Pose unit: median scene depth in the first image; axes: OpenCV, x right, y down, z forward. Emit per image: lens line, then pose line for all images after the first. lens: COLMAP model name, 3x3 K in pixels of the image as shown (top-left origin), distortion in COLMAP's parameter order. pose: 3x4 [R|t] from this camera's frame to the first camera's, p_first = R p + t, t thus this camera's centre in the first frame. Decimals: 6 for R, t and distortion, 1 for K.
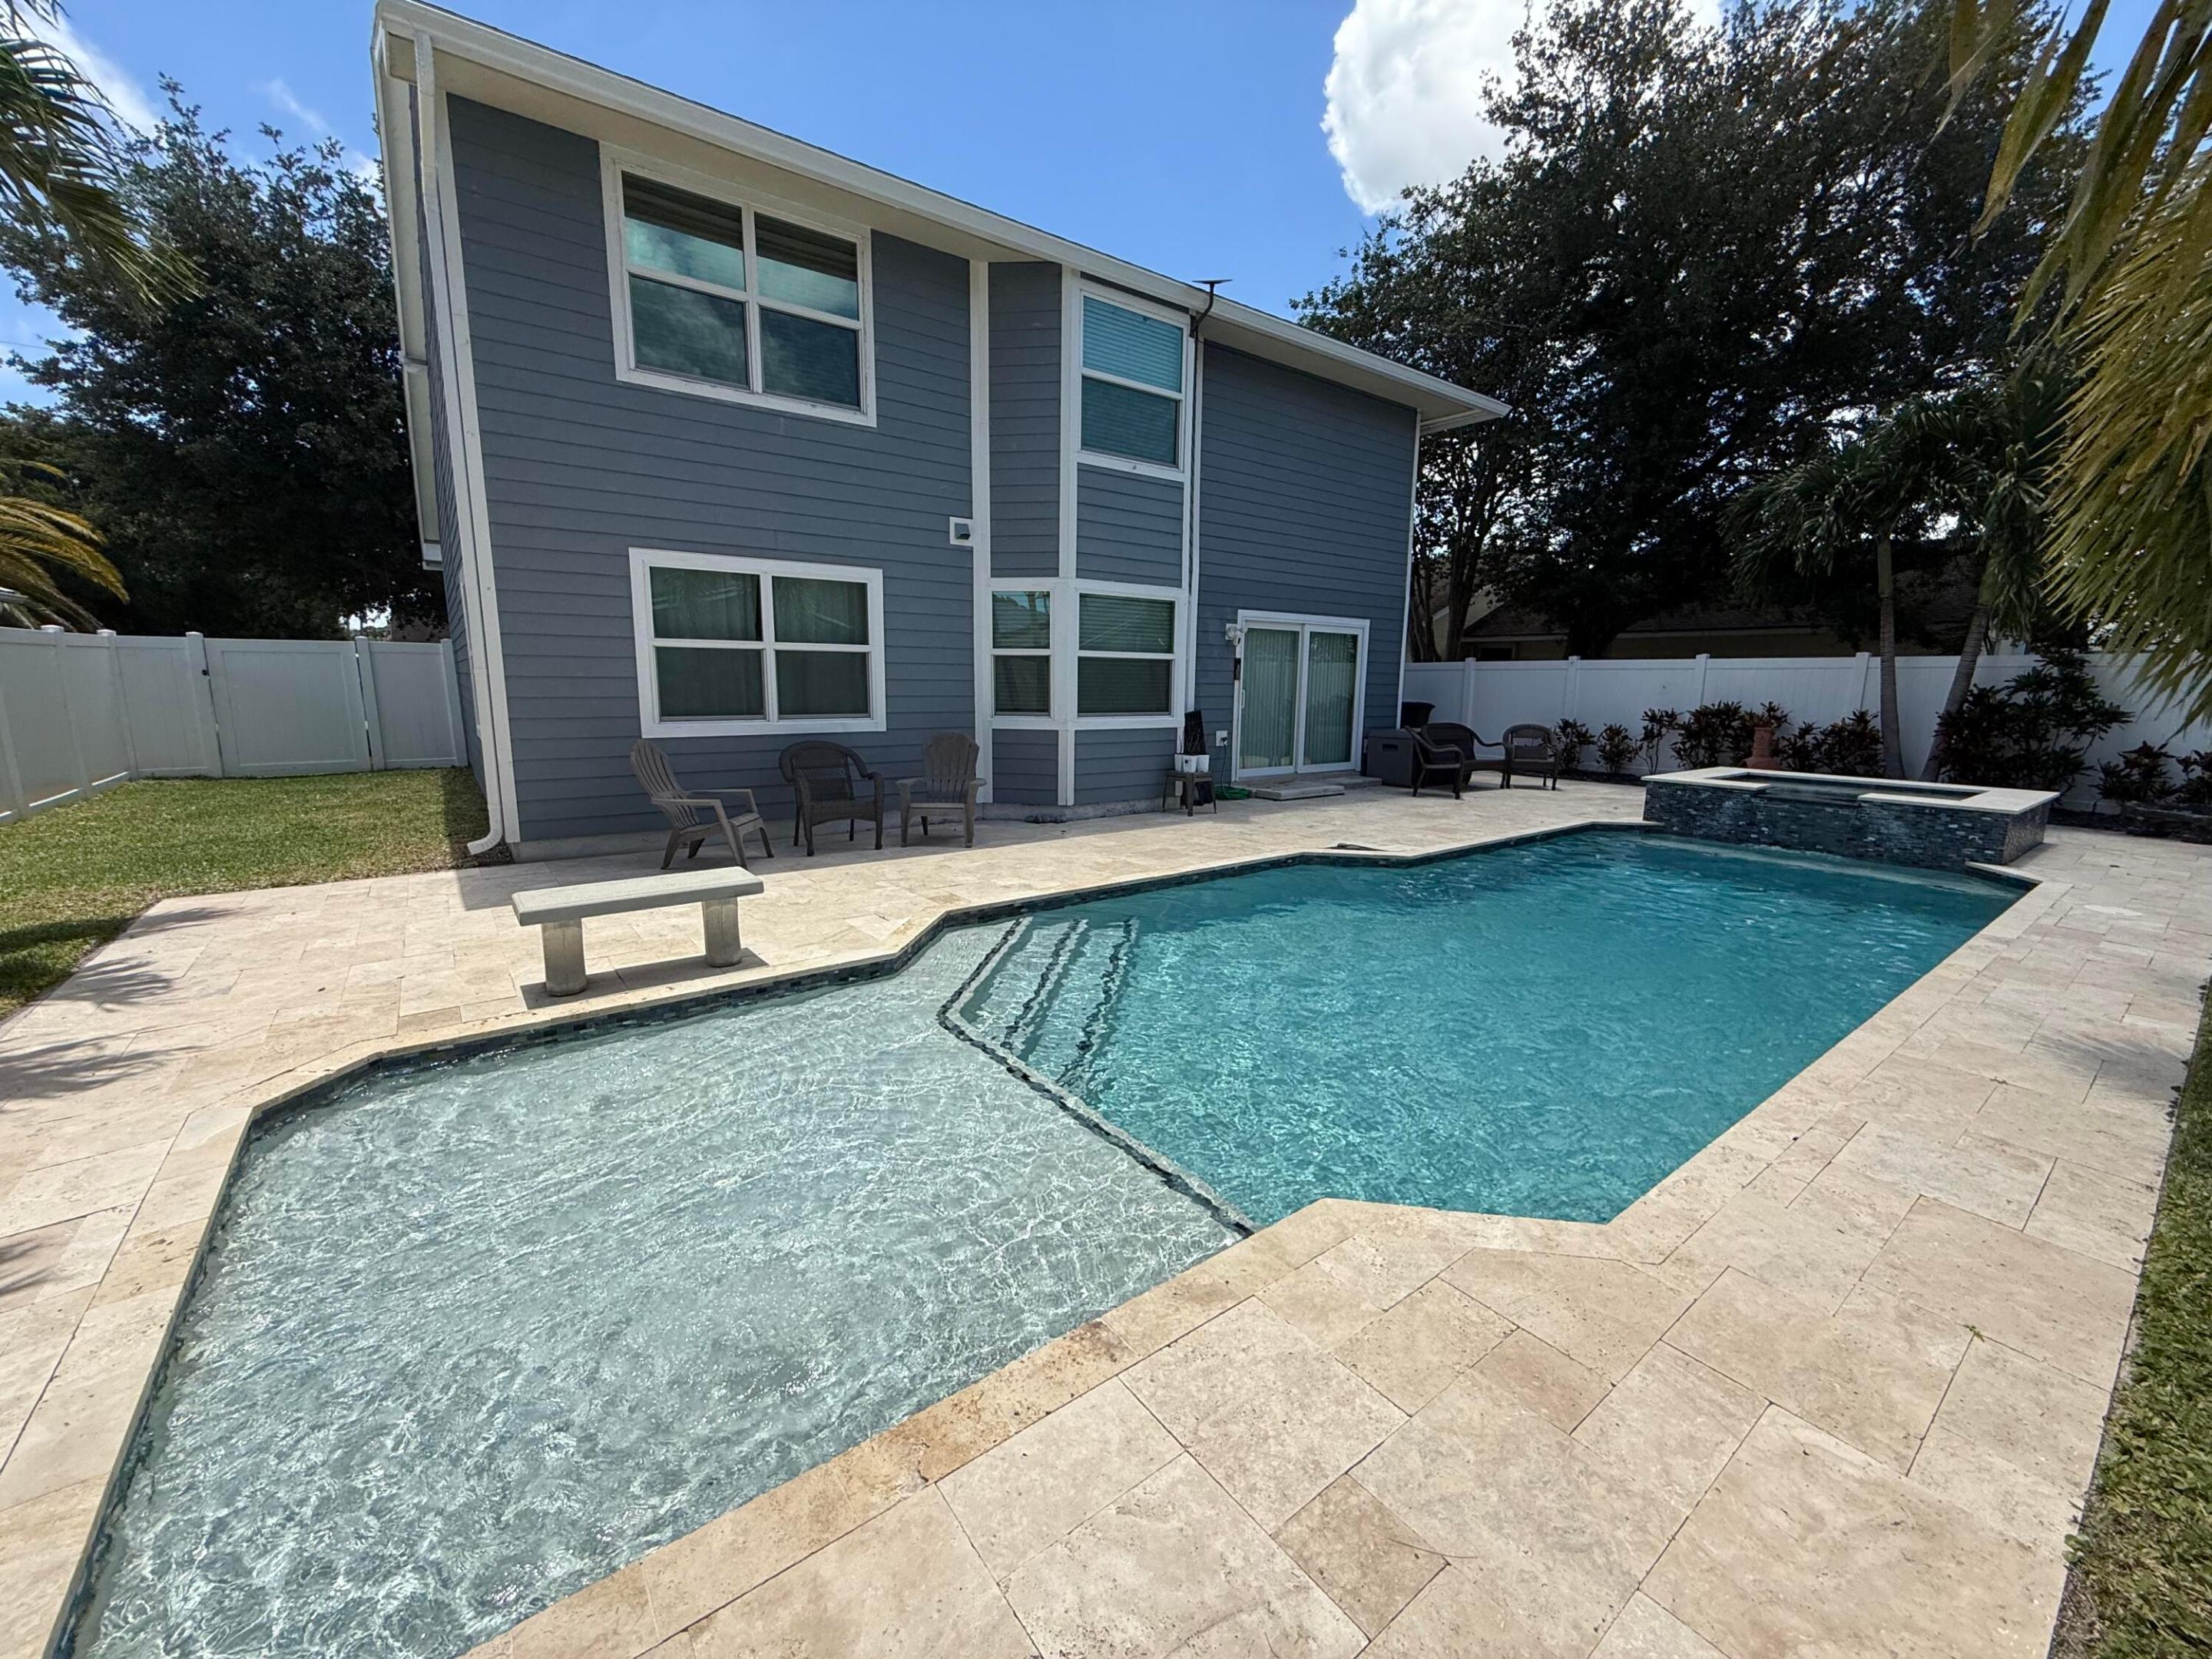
lens RADIAL K [[885.4, 0, 1098.7], [0, 885.4, 834.3], [0, 0, 1]] dist [0.001336, -0.000990]
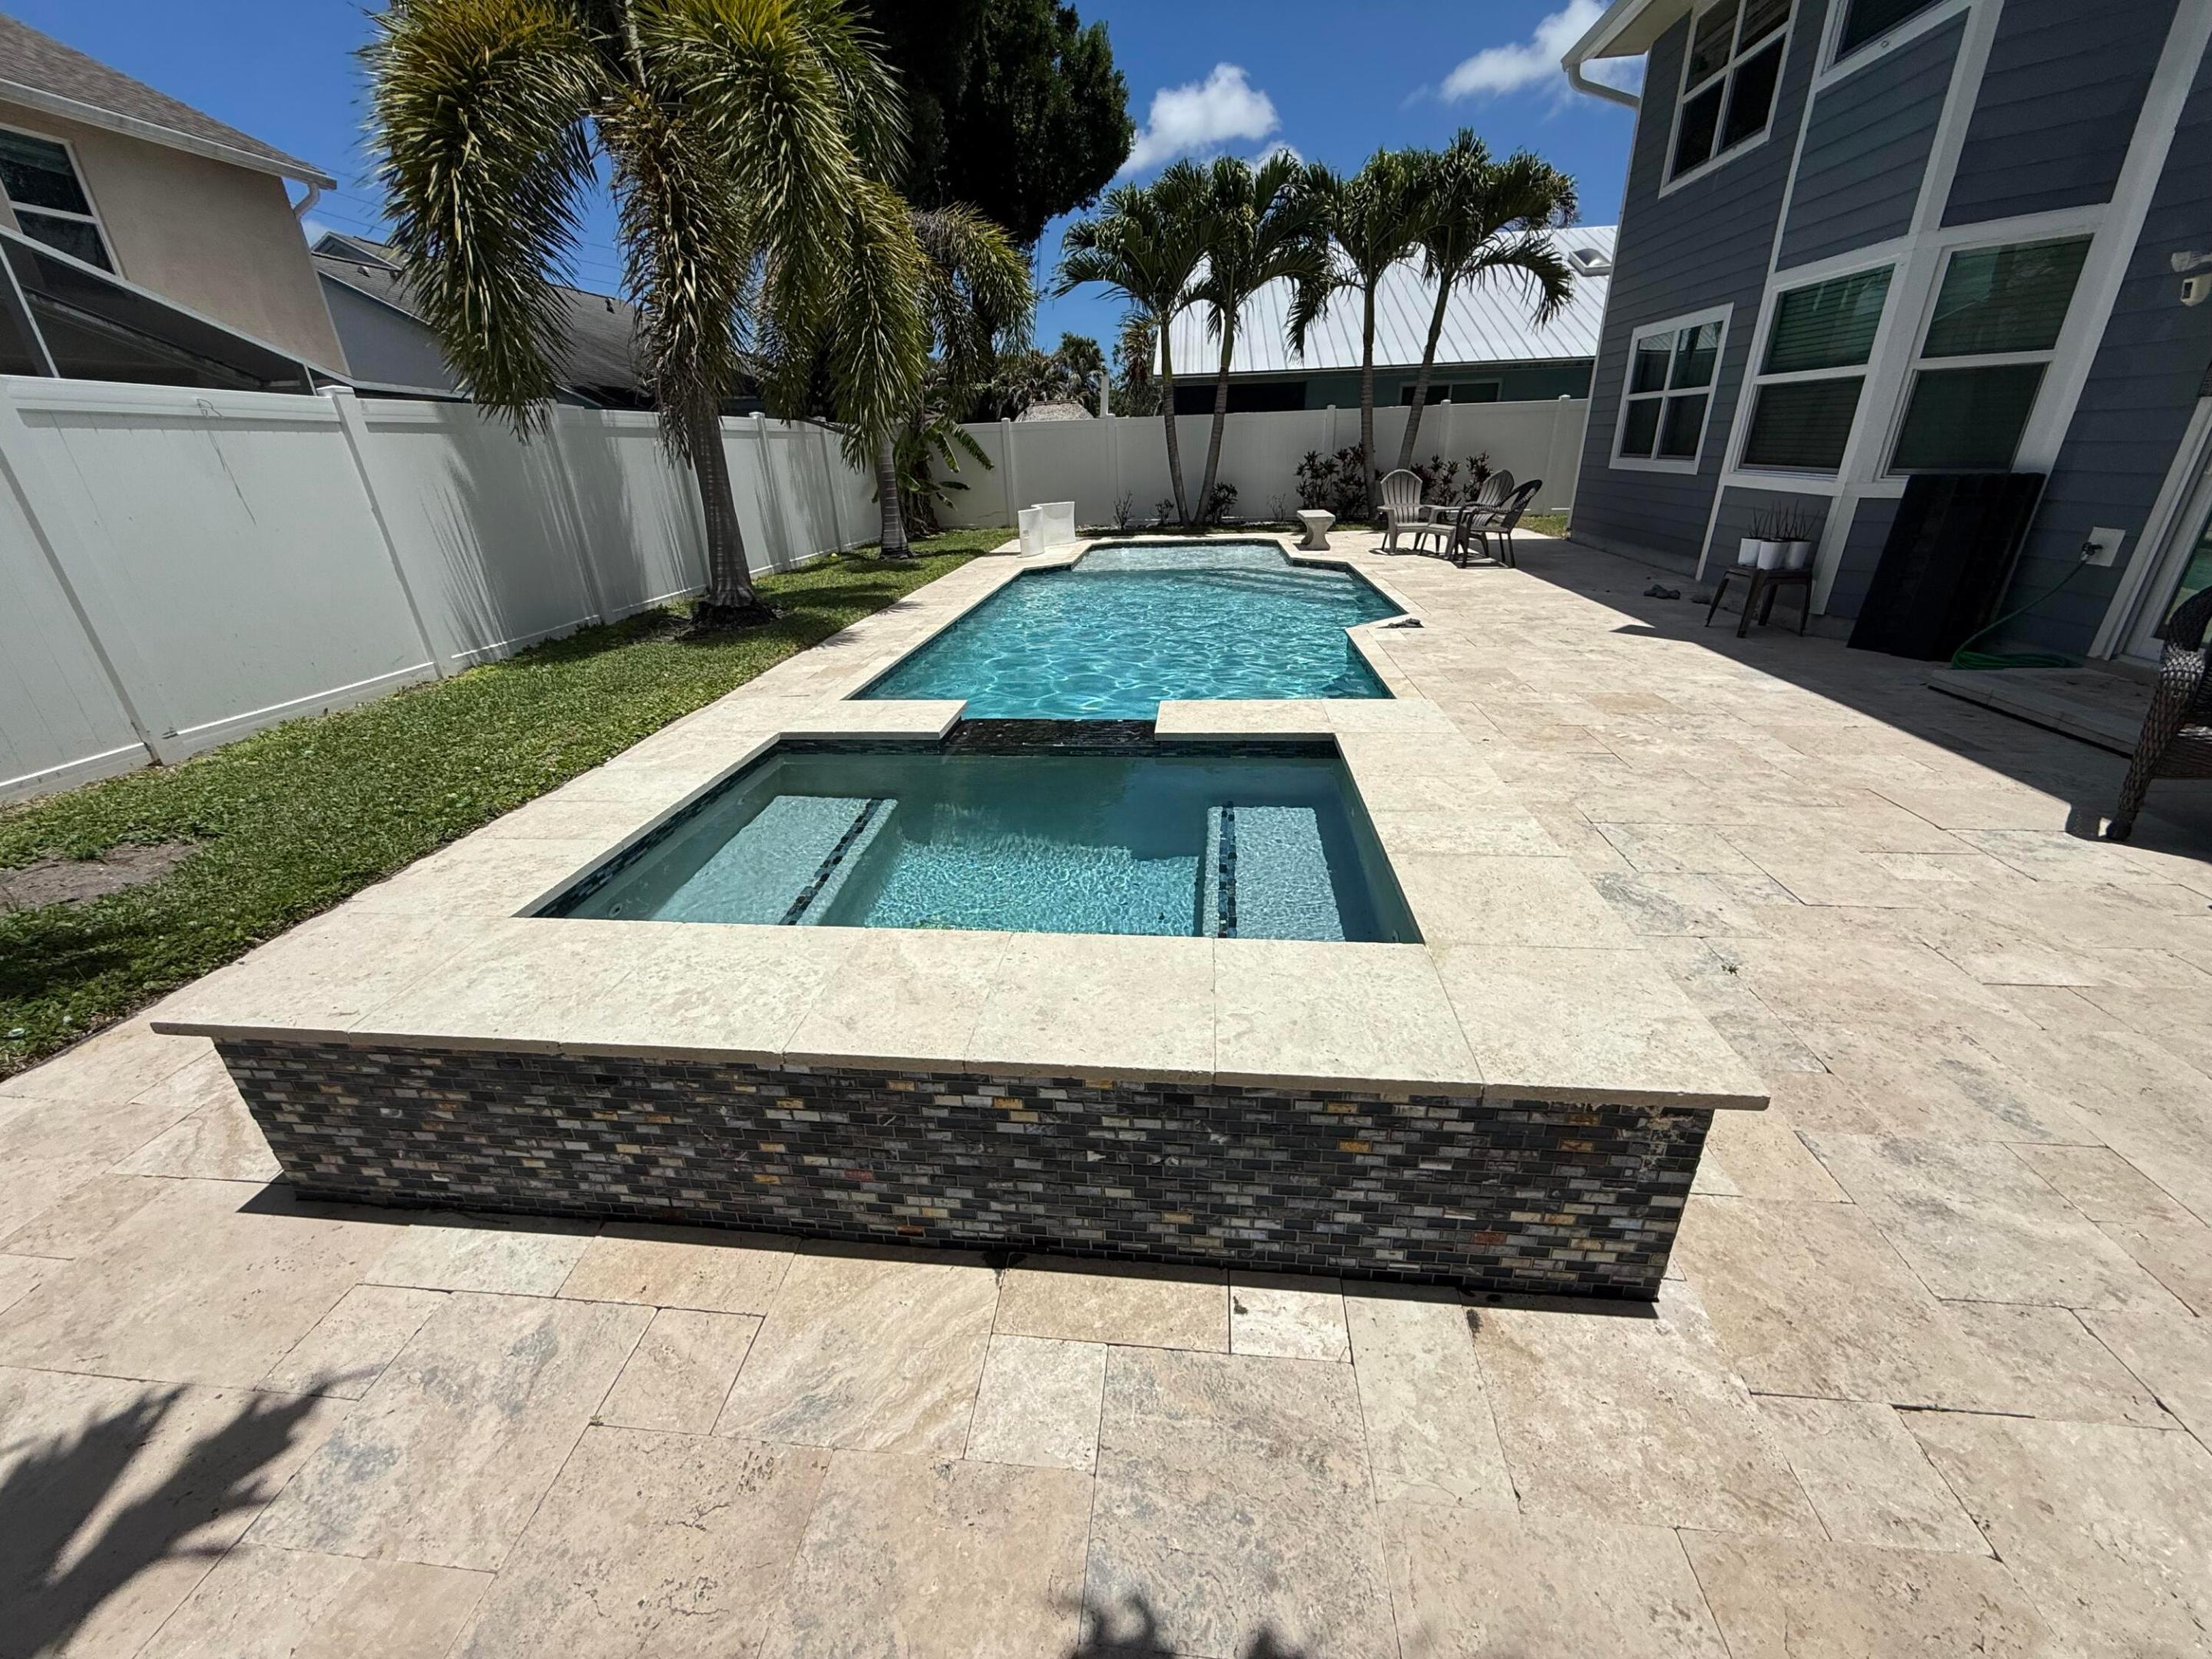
lens RADIAL K [[885.4, 0, 1106.9], [0, 885.4, 830.2], [0, 0, 1]] dist [0.001336, -0.000990]
pose [[-0.684205, 0.310134, -0.660060, 0.840858], [-0.100123, 0.856558, 0.506245, -0.183163], [0.722384, 0.412463, -0.555010, 1.058480]]
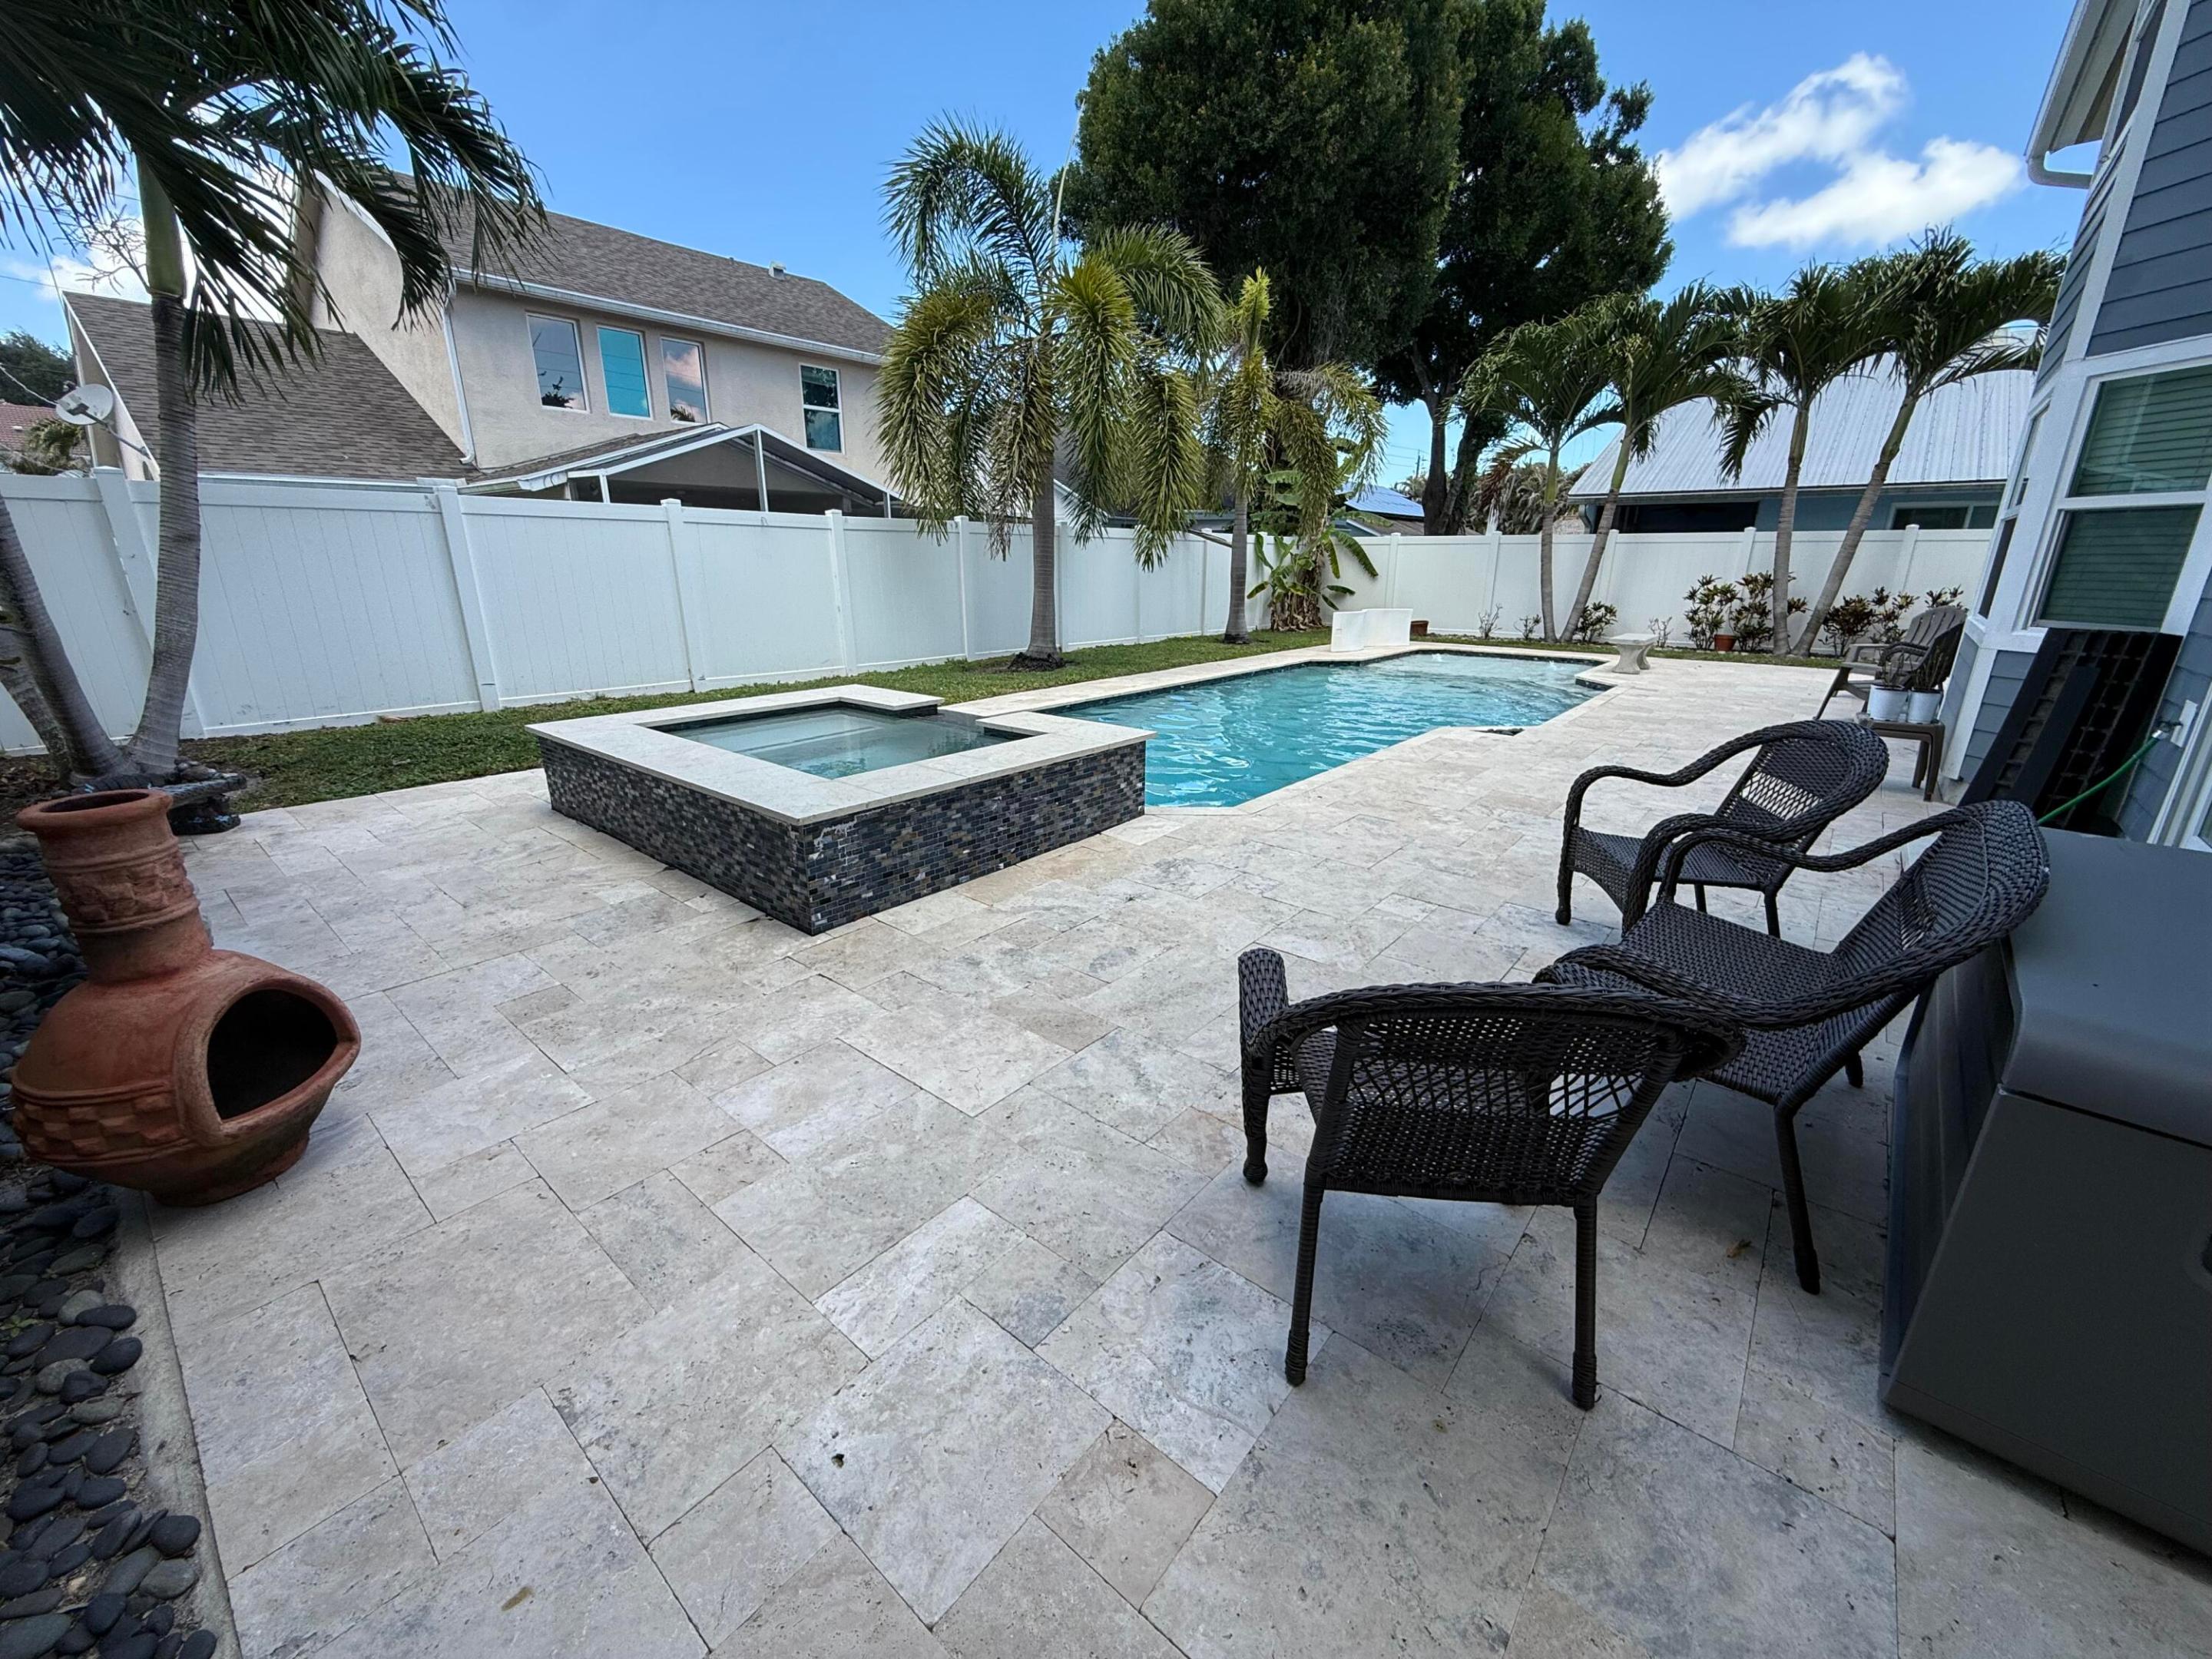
lens RADIAL K [[885.4, 0, 1094.8], [0, 885.4, 832.7], [0, 0, 1]] dist [0.001336, -0.000990]
pose [[-0.976453, 0.057461, -0.207936, 0.642030], [-0.045421, 0.887508, 0.458548, -0.245356], [0.210893, 0.457195, -0.864001, 1.407117]]
